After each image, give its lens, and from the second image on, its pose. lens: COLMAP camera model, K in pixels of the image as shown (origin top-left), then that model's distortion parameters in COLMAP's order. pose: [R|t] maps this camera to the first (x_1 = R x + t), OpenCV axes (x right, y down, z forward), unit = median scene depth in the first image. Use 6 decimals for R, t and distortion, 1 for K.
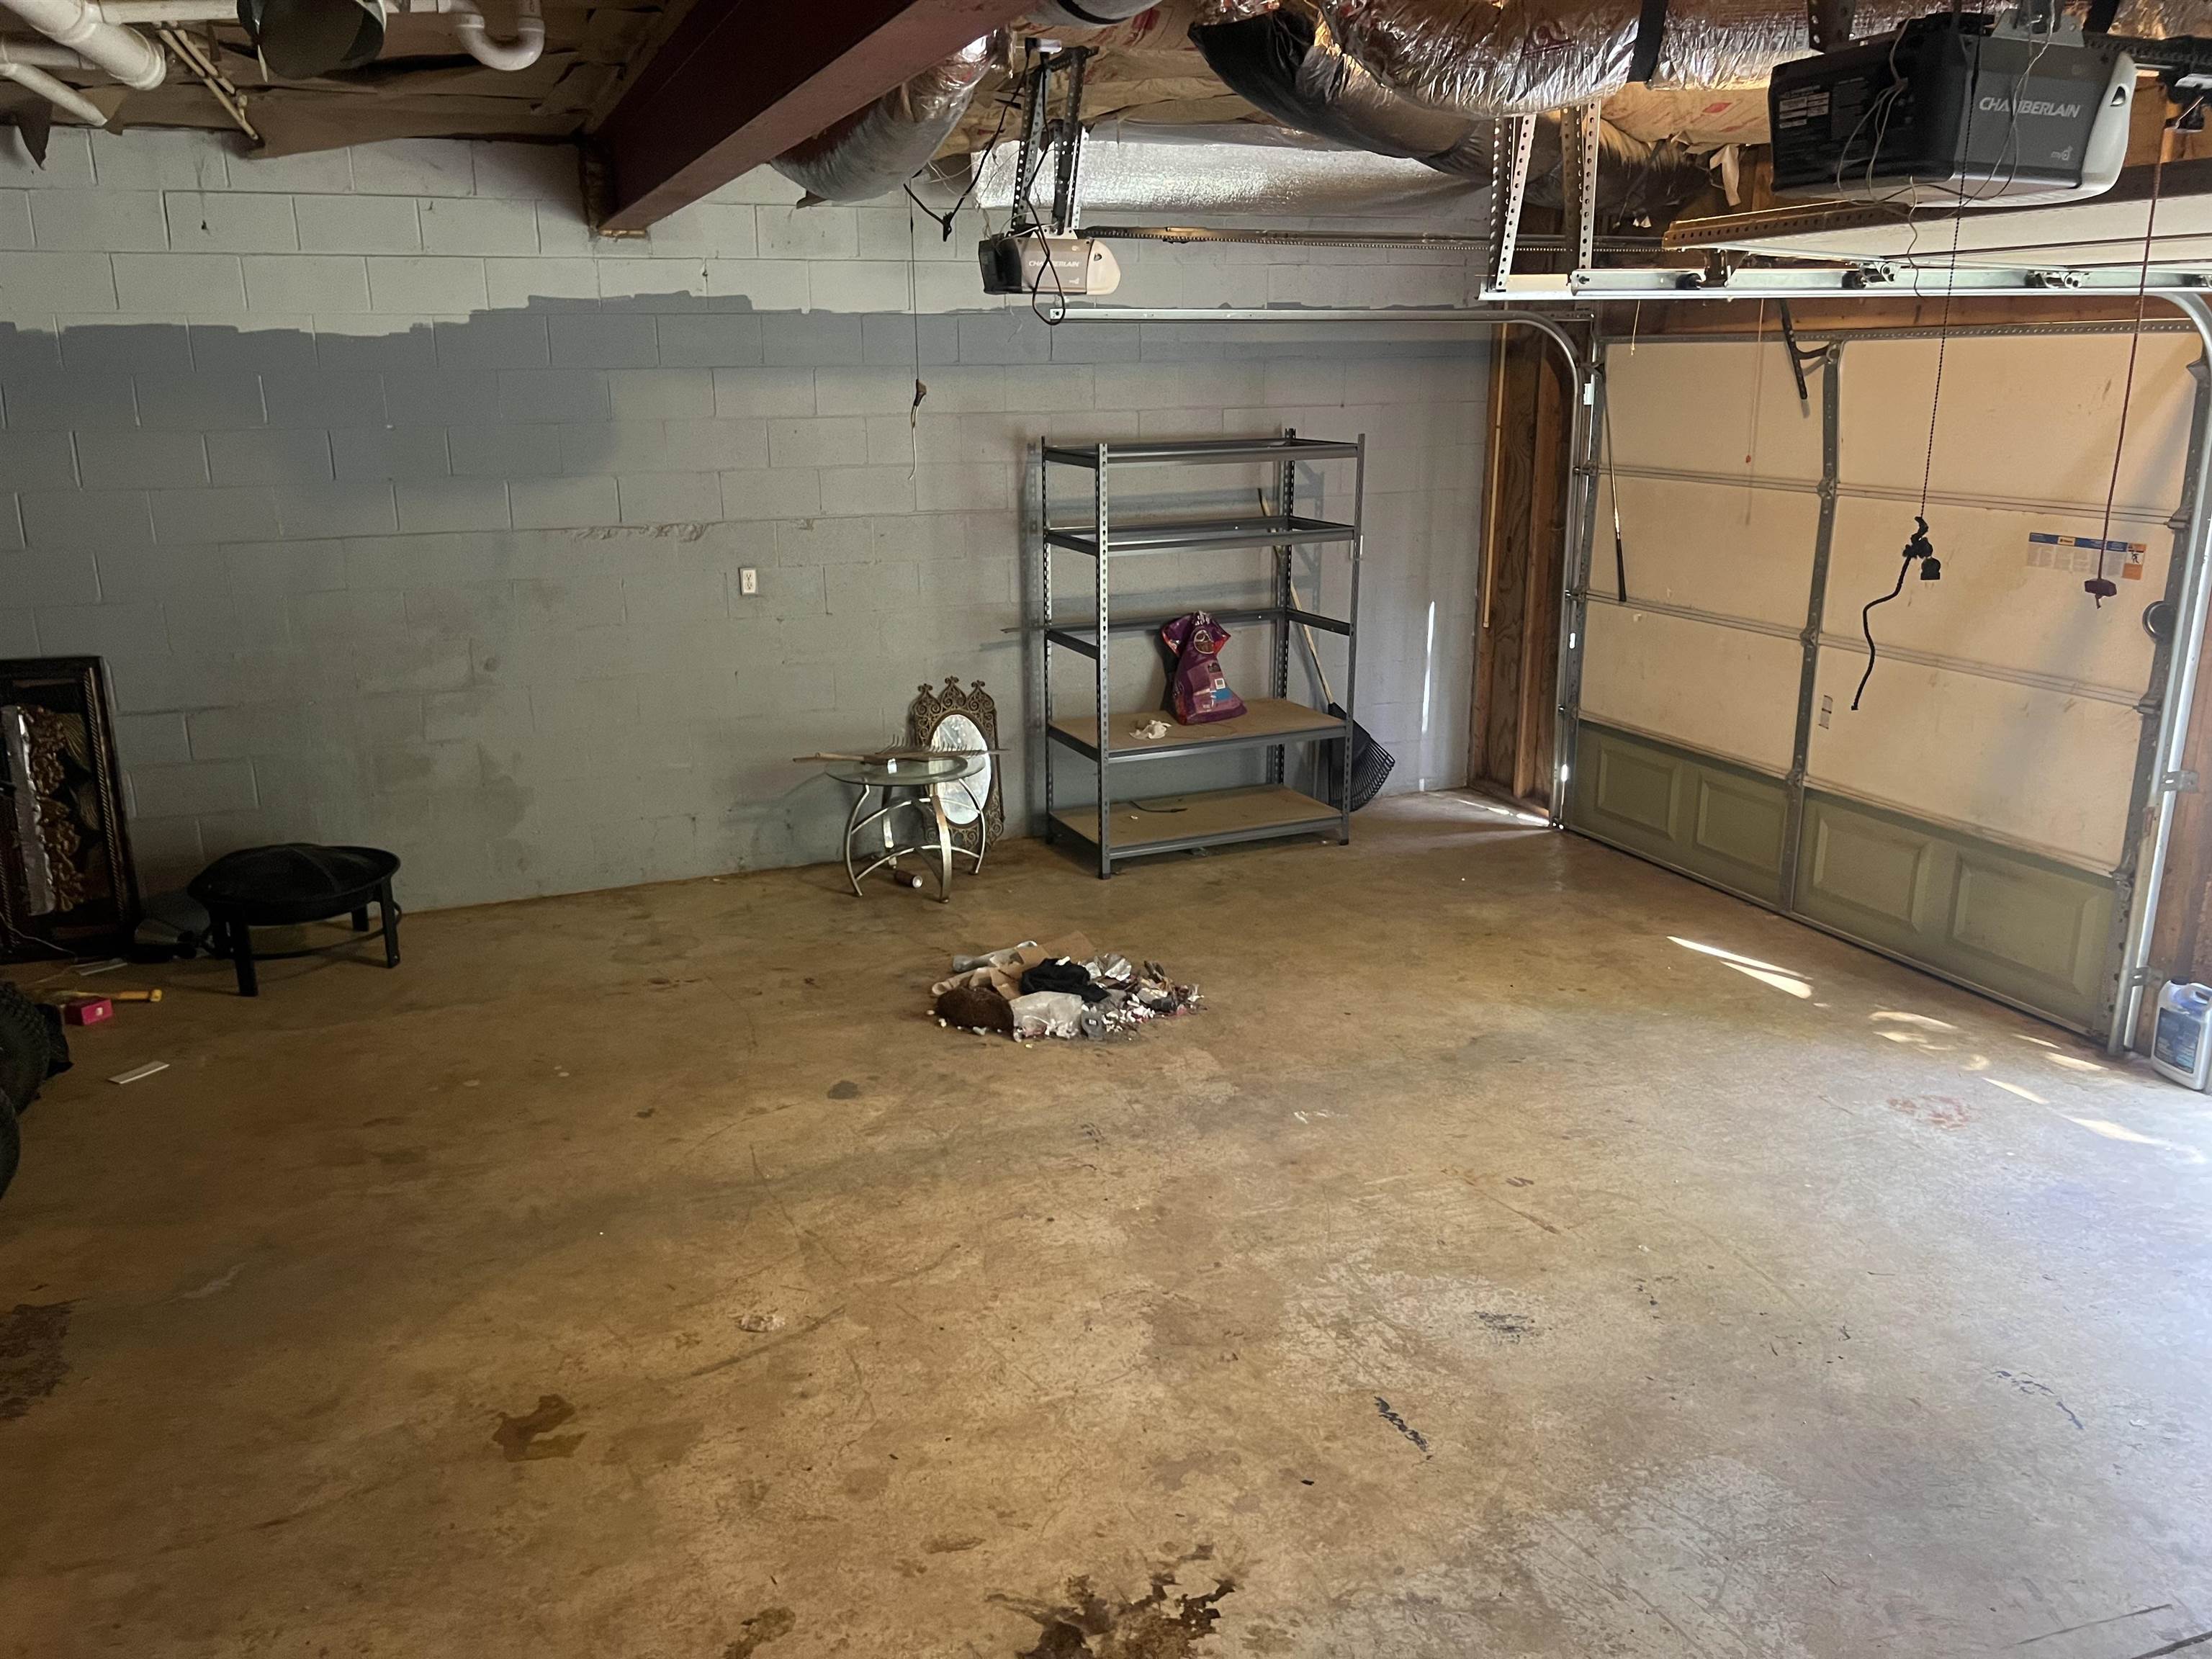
lens RADIAL K [[1646.6, 0, 1106.0], [0, 1646.6, 829.5], [0, 0, 1]] dist [0.056609, -0.058207]
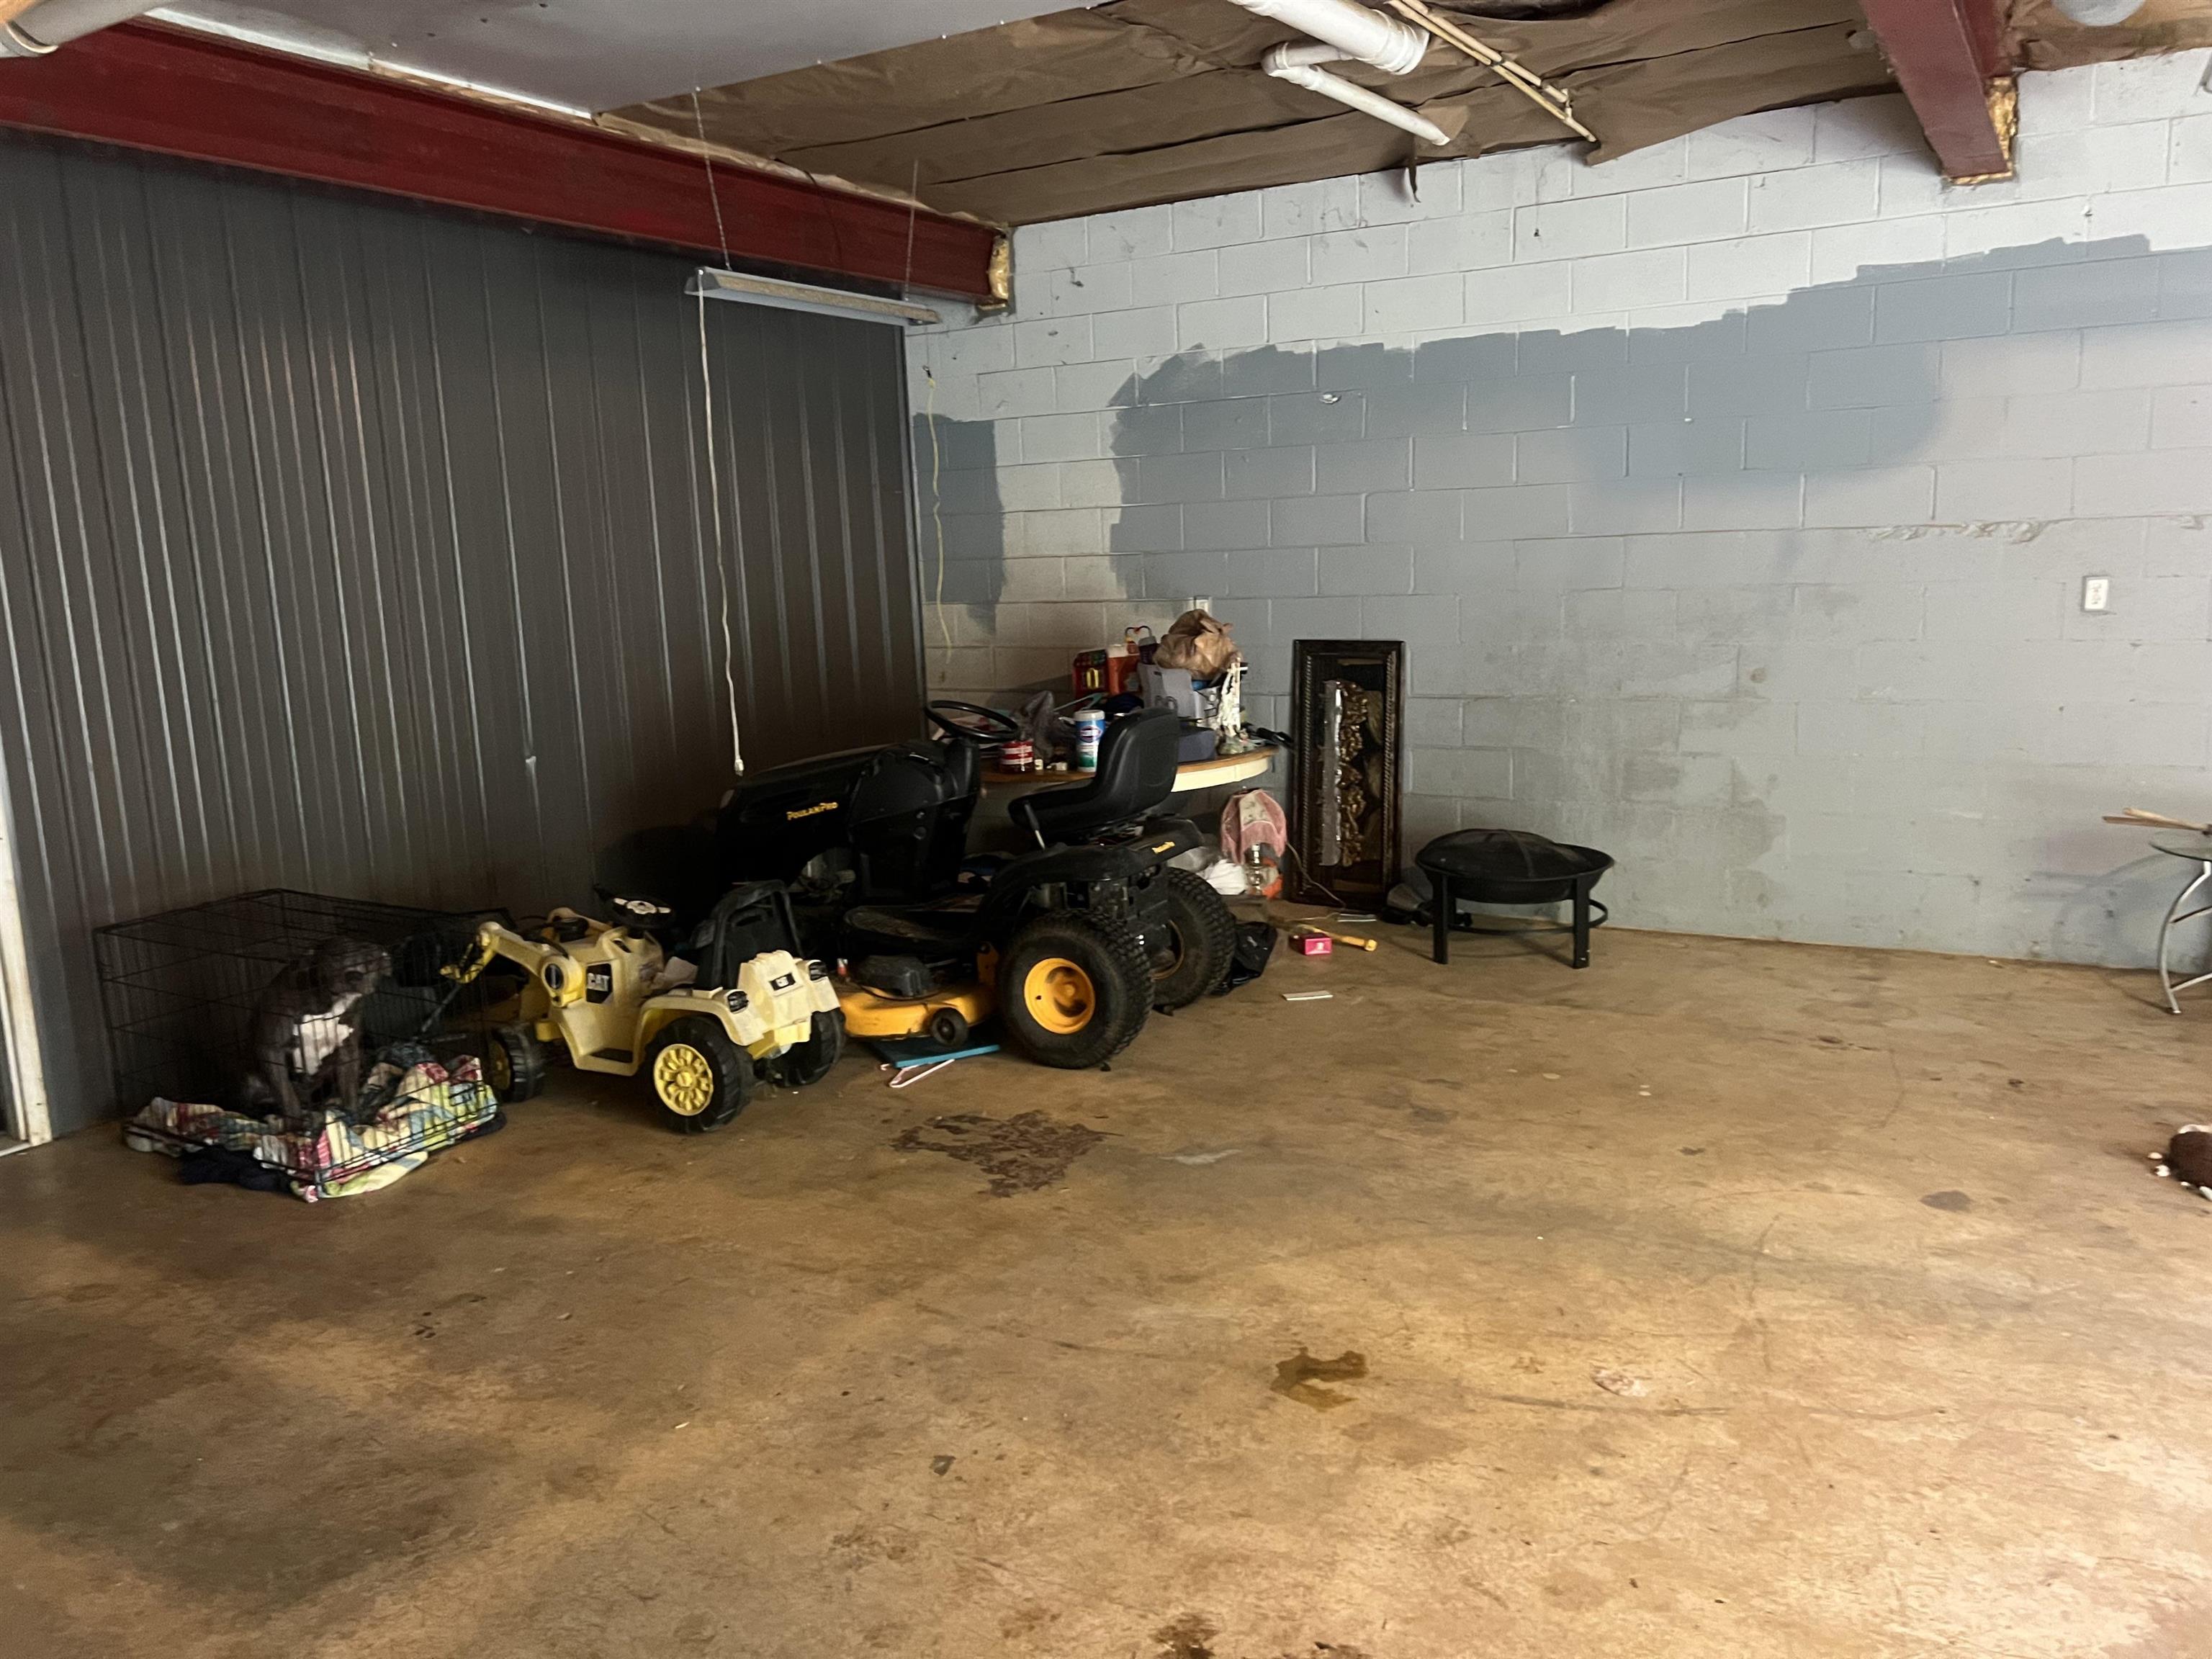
lens RADIAL K [[1668.0, 0, 1106.0], [0, 1668.0, 829.5], [0, 0, 1]] dist [0.066400, -0.073903]
pose [[0.624942, 0.121272, -0.771194, 0.176056], [-0.179083, 0.983787, 0.009582, 0.052858], [0.759853, 0.132120, 0.636528, 0.192446]]
